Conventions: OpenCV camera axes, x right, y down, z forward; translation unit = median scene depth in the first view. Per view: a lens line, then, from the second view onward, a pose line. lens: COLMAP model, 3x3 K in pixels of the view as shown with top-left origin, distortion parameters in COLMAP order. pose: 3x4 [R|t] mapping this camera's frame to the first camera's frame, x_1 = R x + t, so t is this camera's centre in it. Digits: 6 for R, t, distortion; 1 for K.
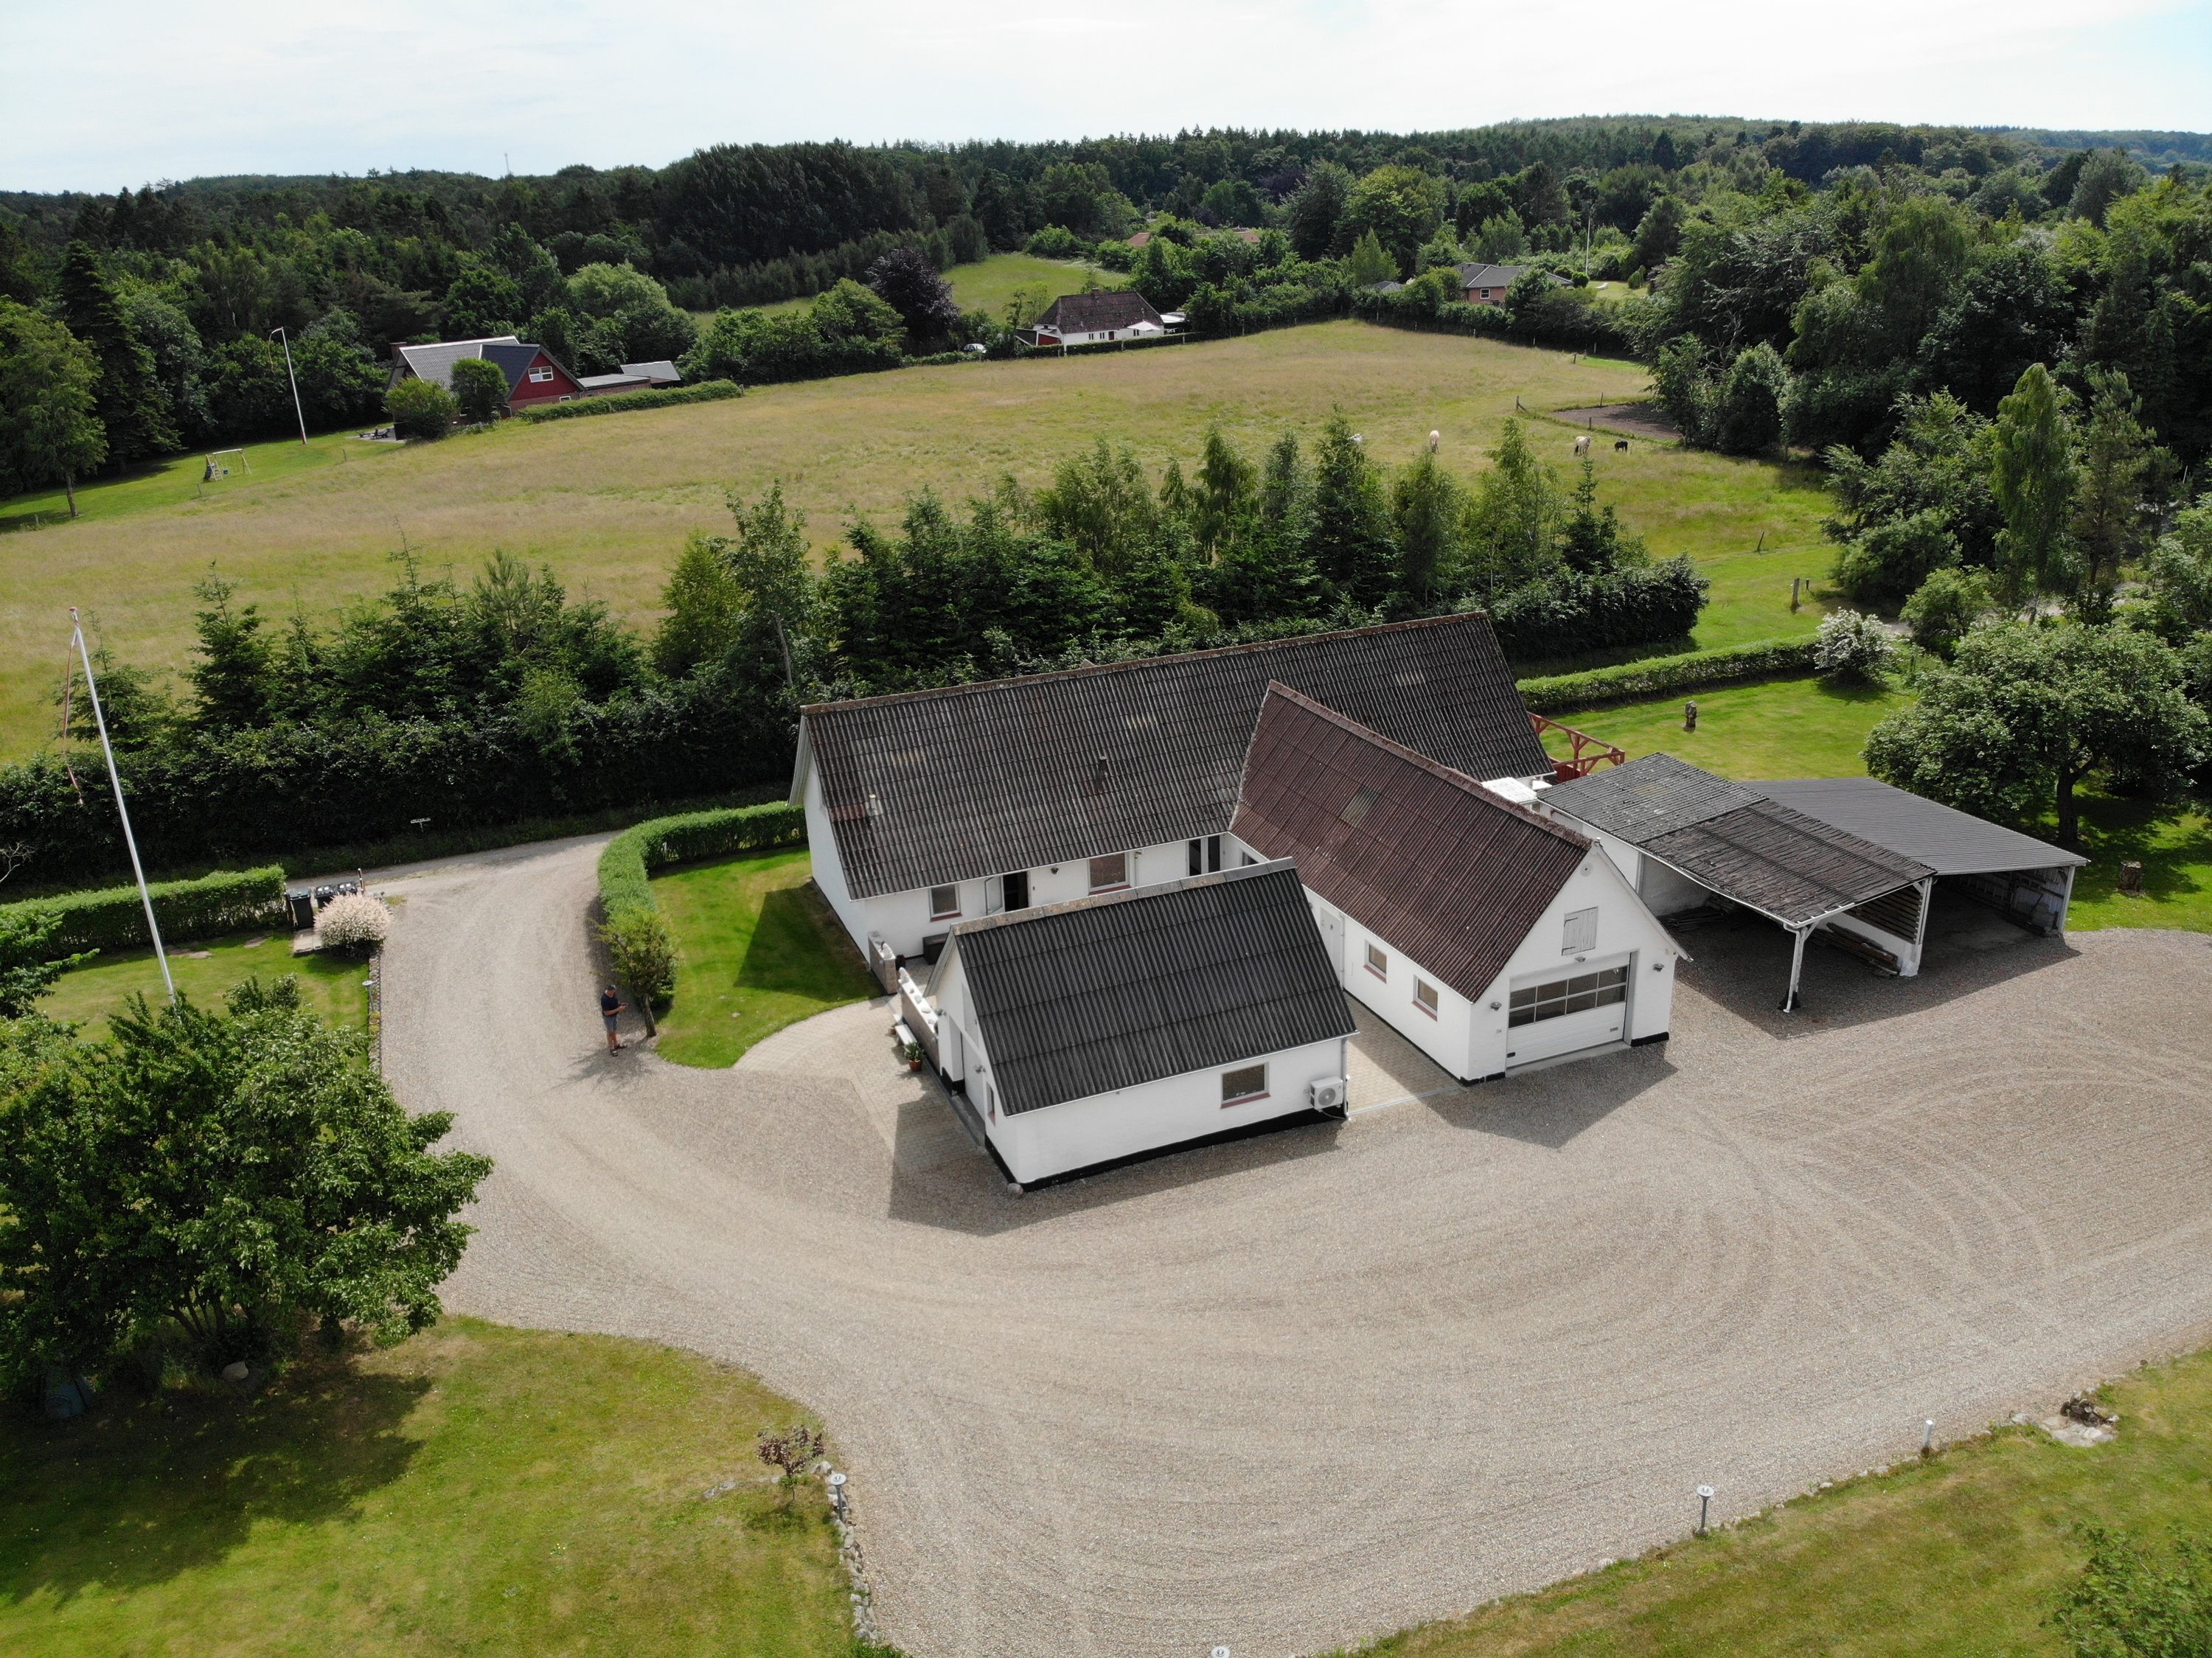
lens RADIAL K [[1591.0, 0, 1129.0], [0, 1591.0, 827.5], [0, 0, 1]] dist [0.096699, -0.233915]
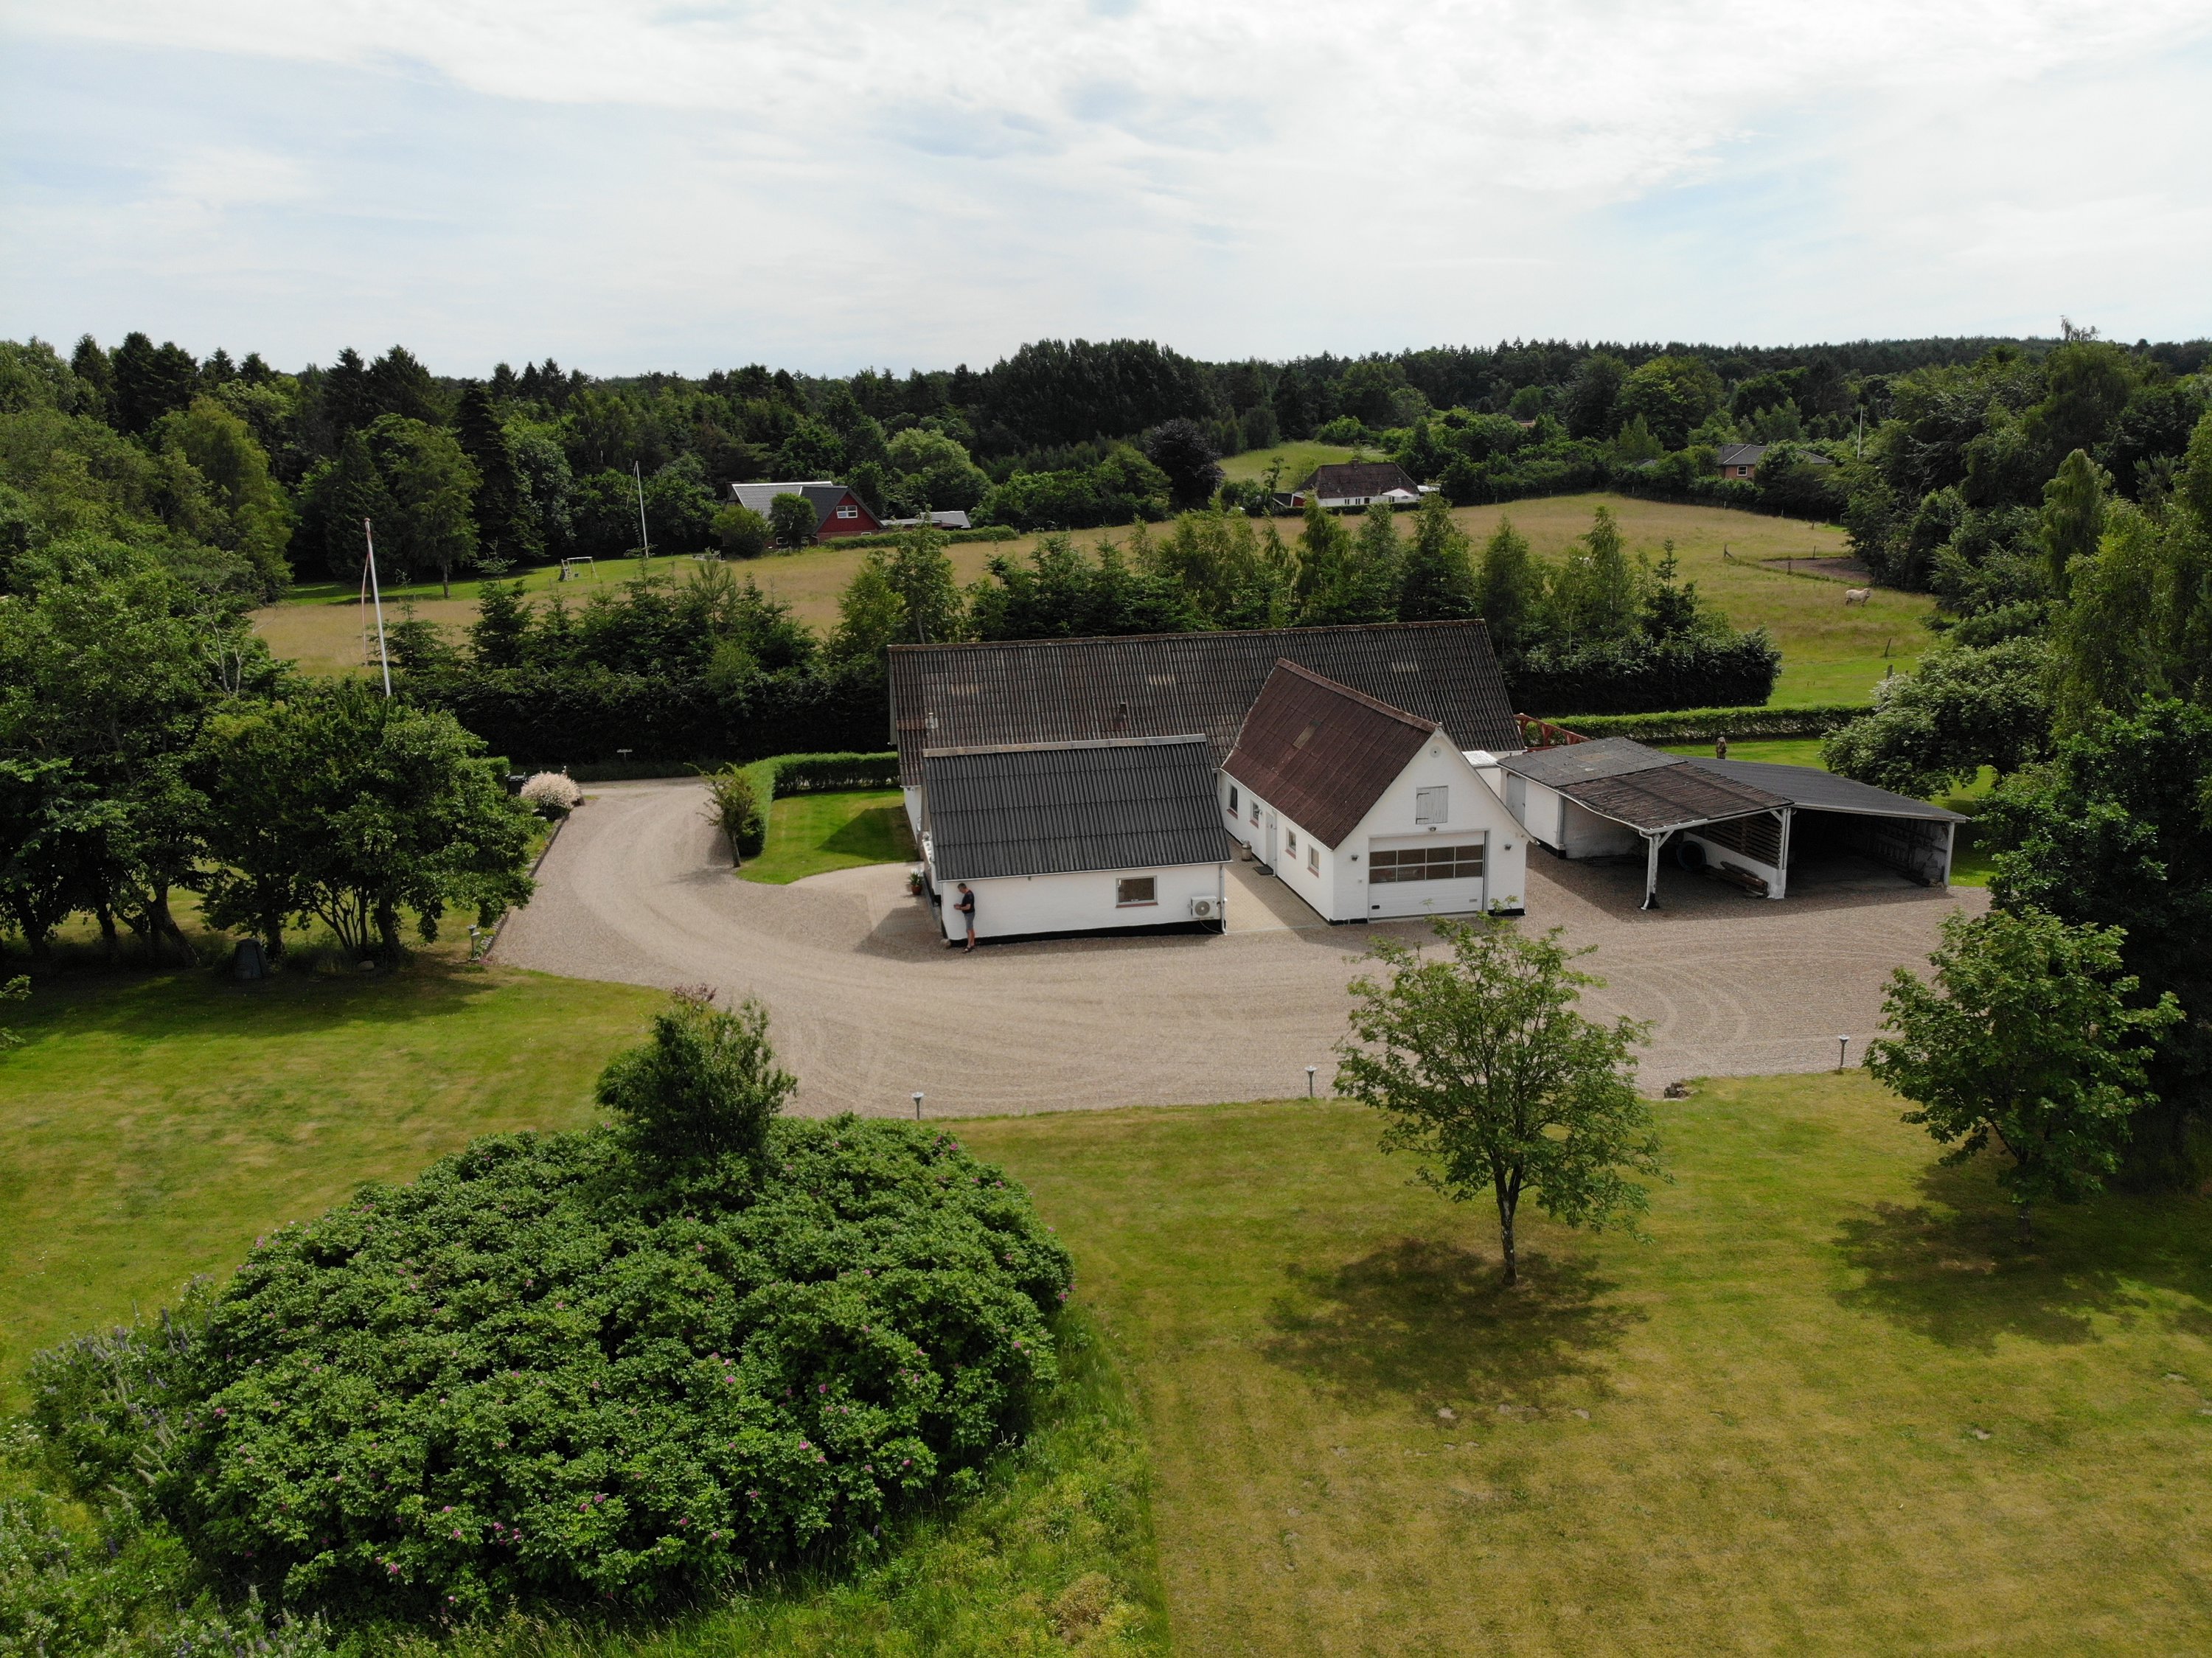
lens RADIAL K [[1591.0, 0, 1129.0], [0, 1591.0, 827.5], [0, 0, 1]] dist [0.096699, -0.233915]
pose [[0.979129, 0.059556, -0.194318, 0.103285], [-0.082939, 0.989955, -0.114503, 0.085541], [0.185547, 0.128230, 0.974233, -0.082223]]
